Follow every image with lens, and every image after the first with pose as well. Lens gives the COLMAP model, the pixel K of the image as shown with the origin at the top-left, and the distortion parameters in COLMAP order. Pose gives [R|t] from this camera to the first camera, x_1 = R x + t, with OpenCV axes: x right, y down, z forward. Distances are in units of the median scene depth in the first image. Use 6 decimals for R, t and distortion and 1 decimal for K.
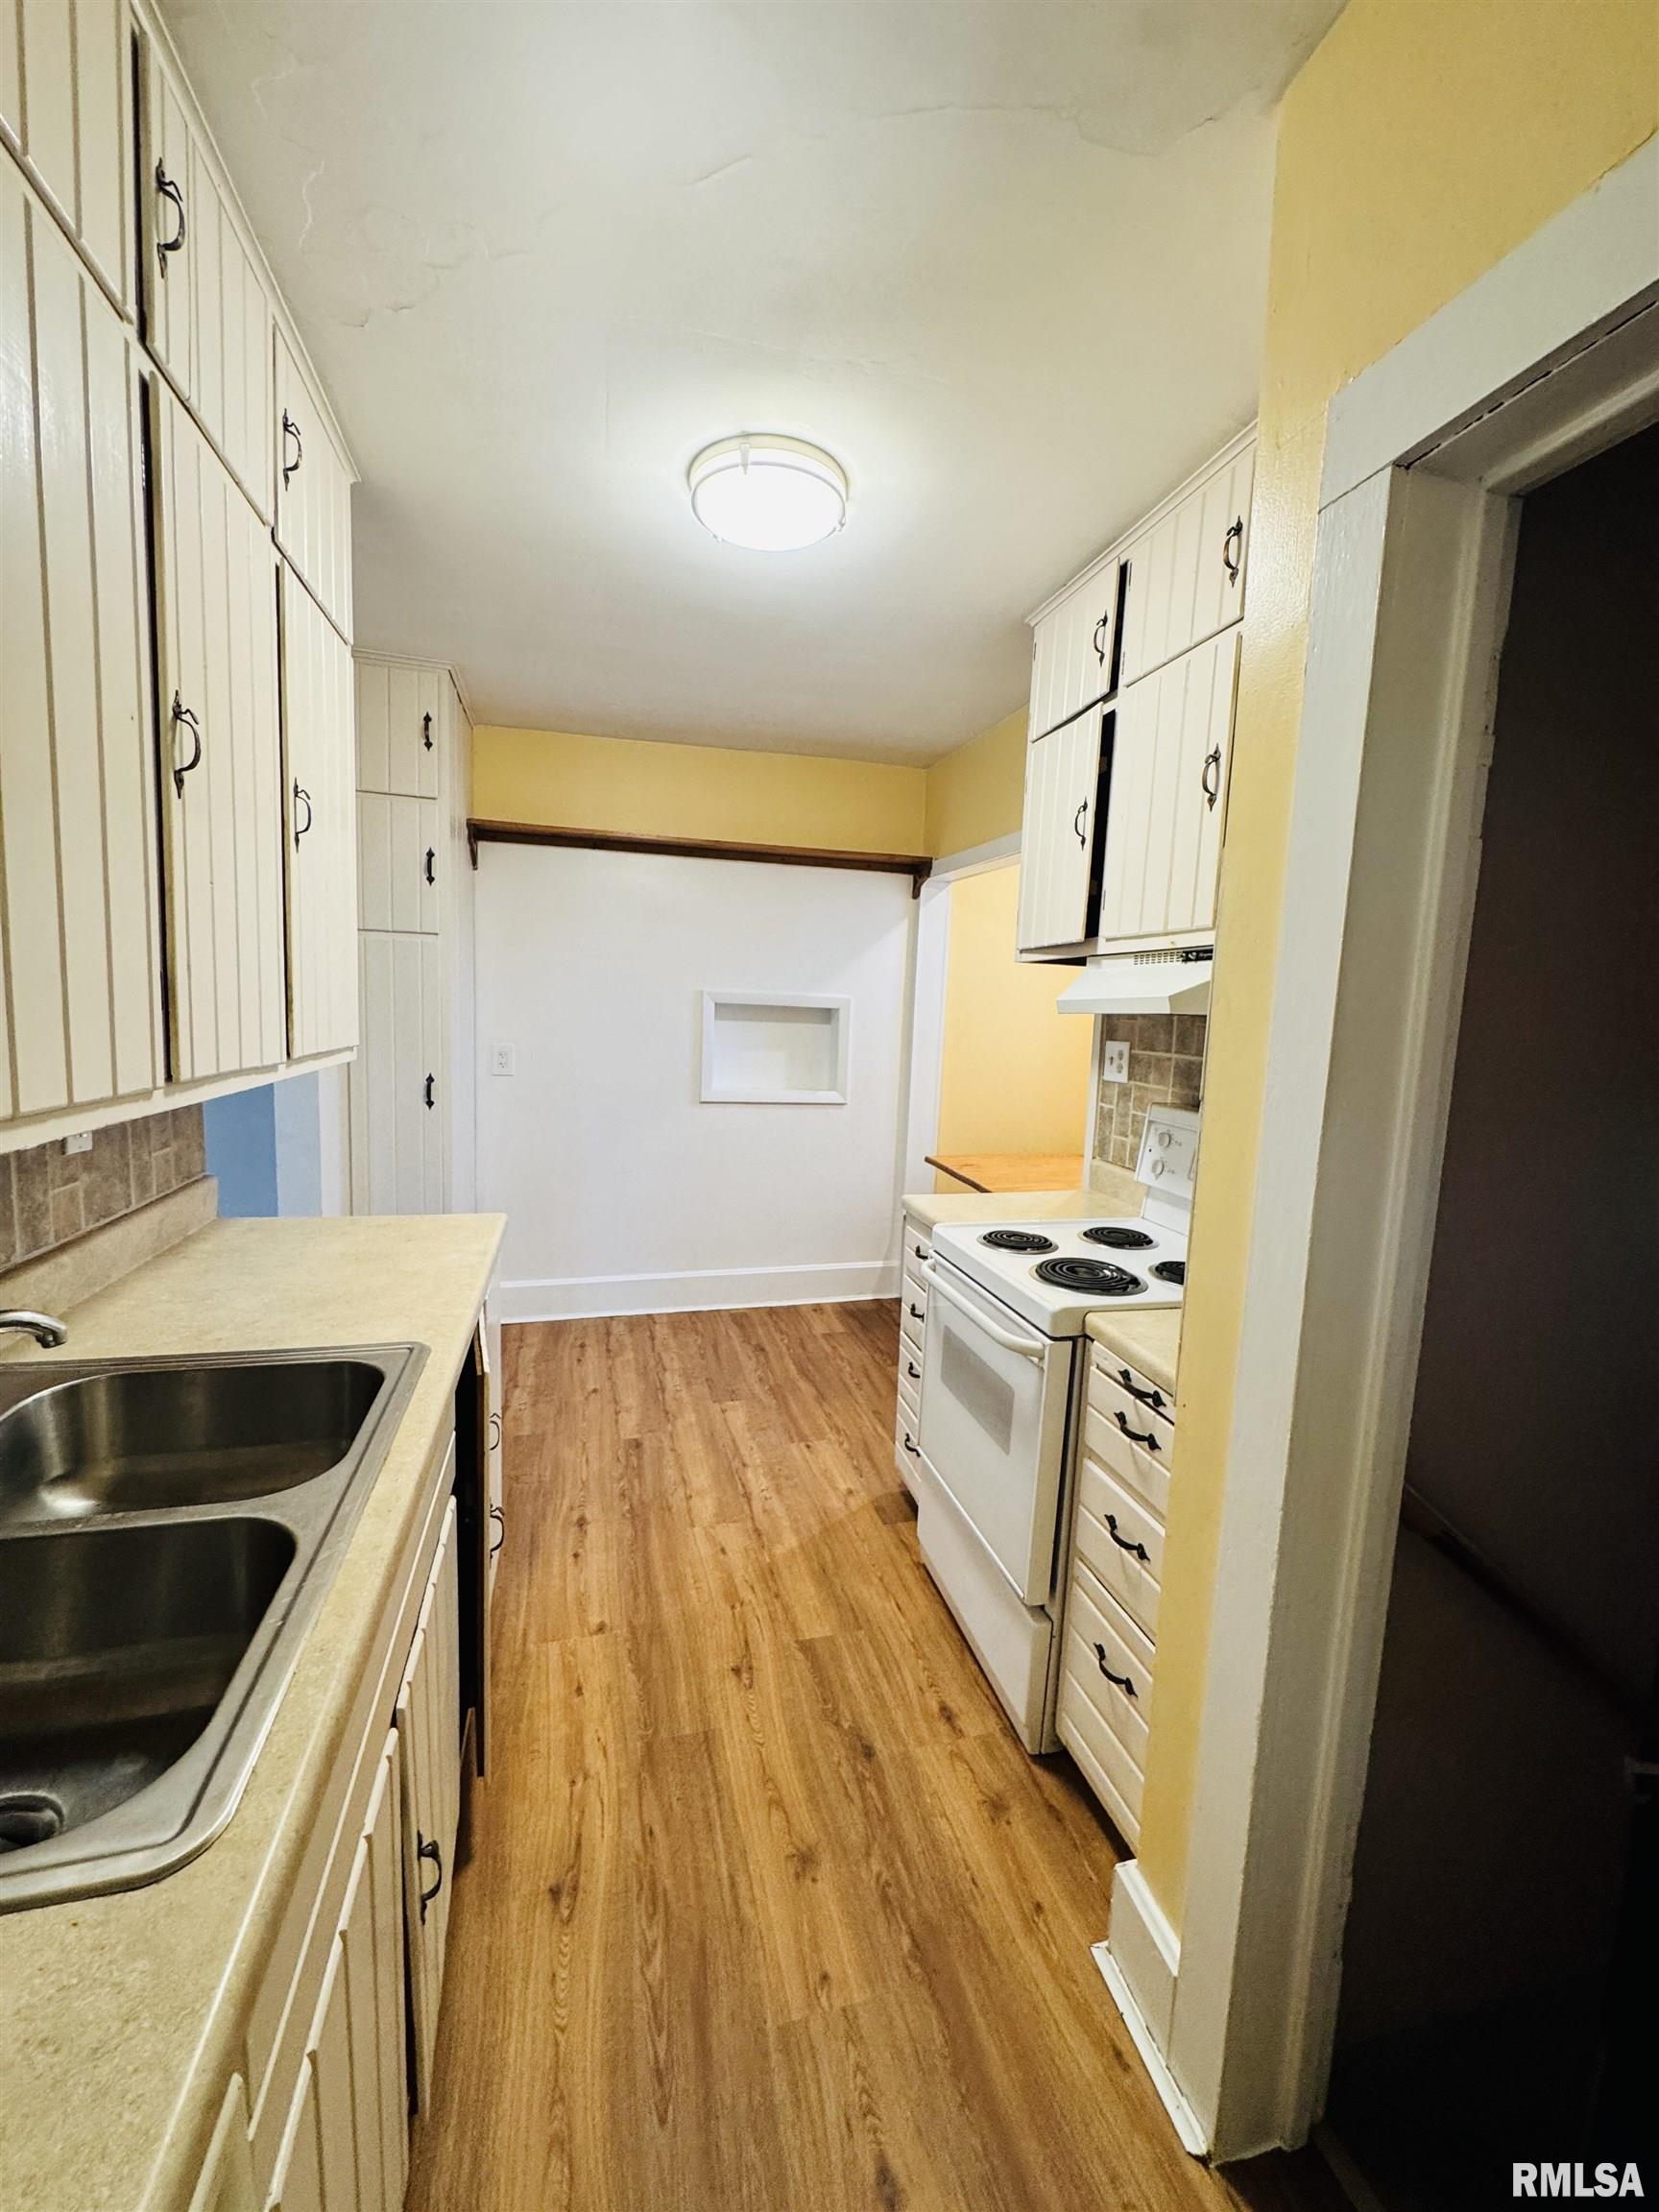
lens RADIAL K [[879.8, 0, 831.3], [0, 879.8, 1107.9], [0, 0, 1]] dist [-0.005061, 0.001225]
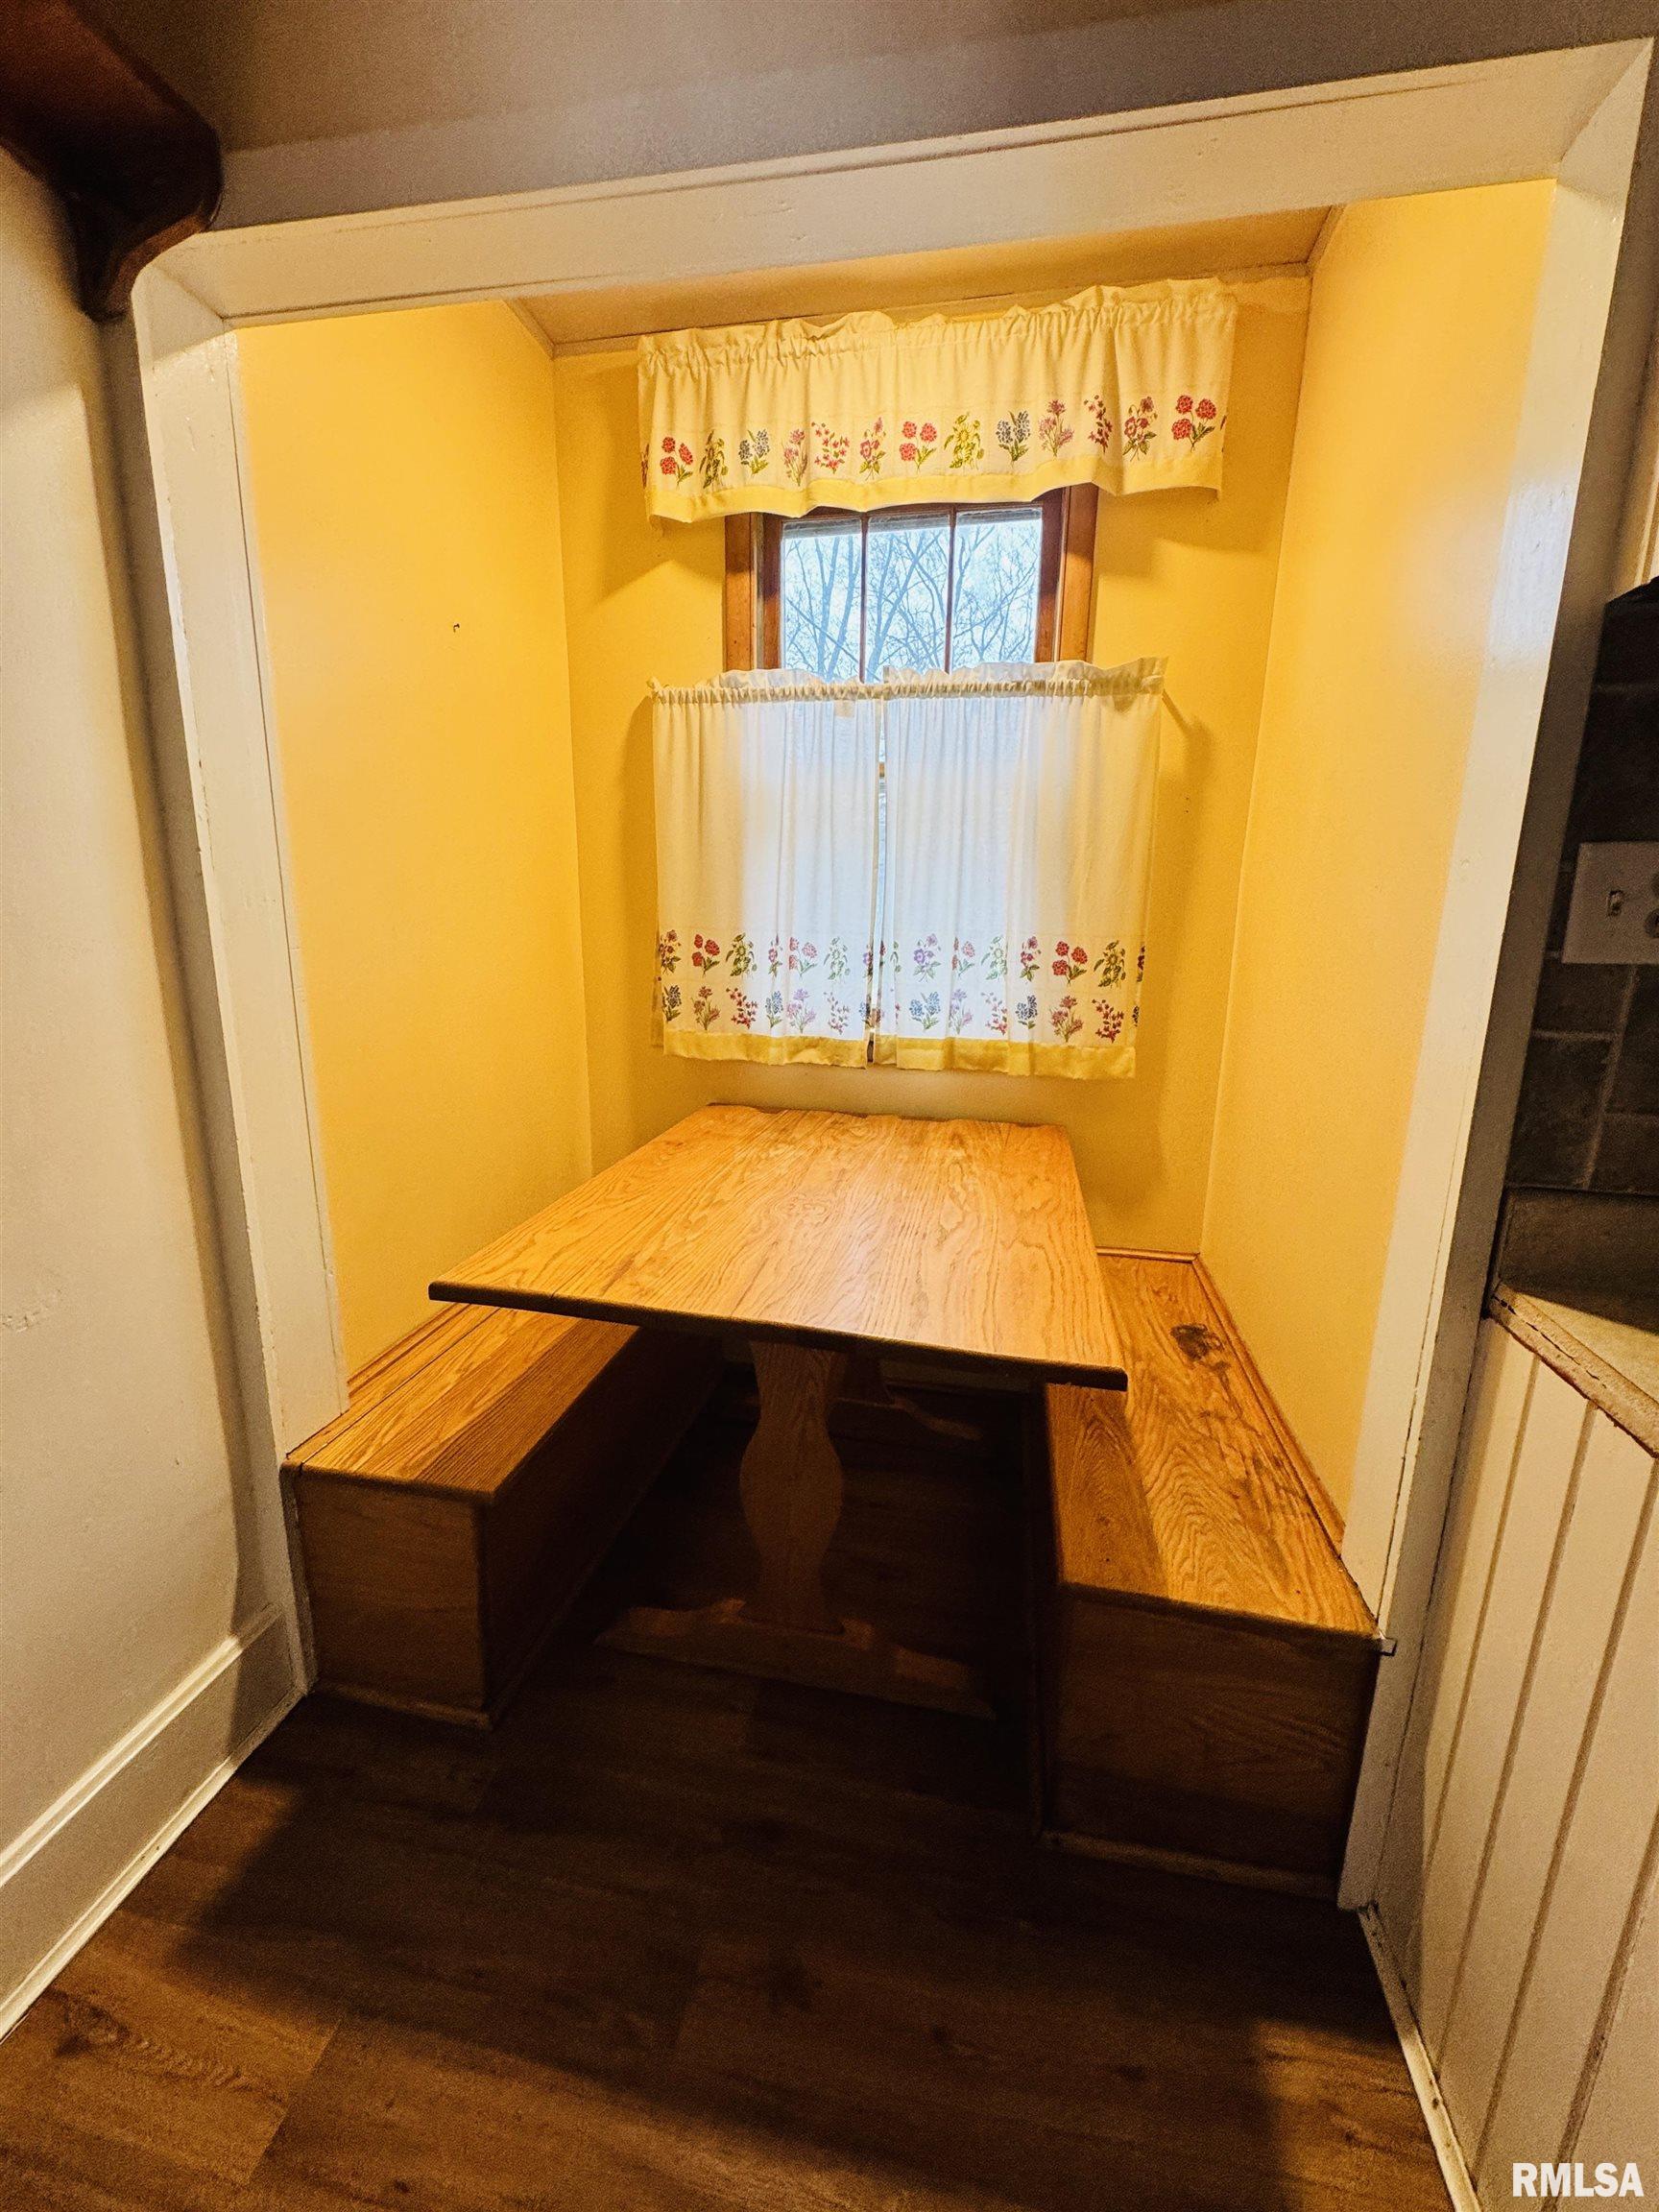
lens RADIAL K [[879.8, 0, 831.4], [0, 879.8, 1105.9], [0, 0, 1]] dist [-0.005061, 0.001225]
pose [[0.440984, -0.221572, 0.869735, -0.133315], [0.103487, 0.975137, 0.195953, -0.080459], [-0.891529, 0.003594, 0.452950, 1.204678]]
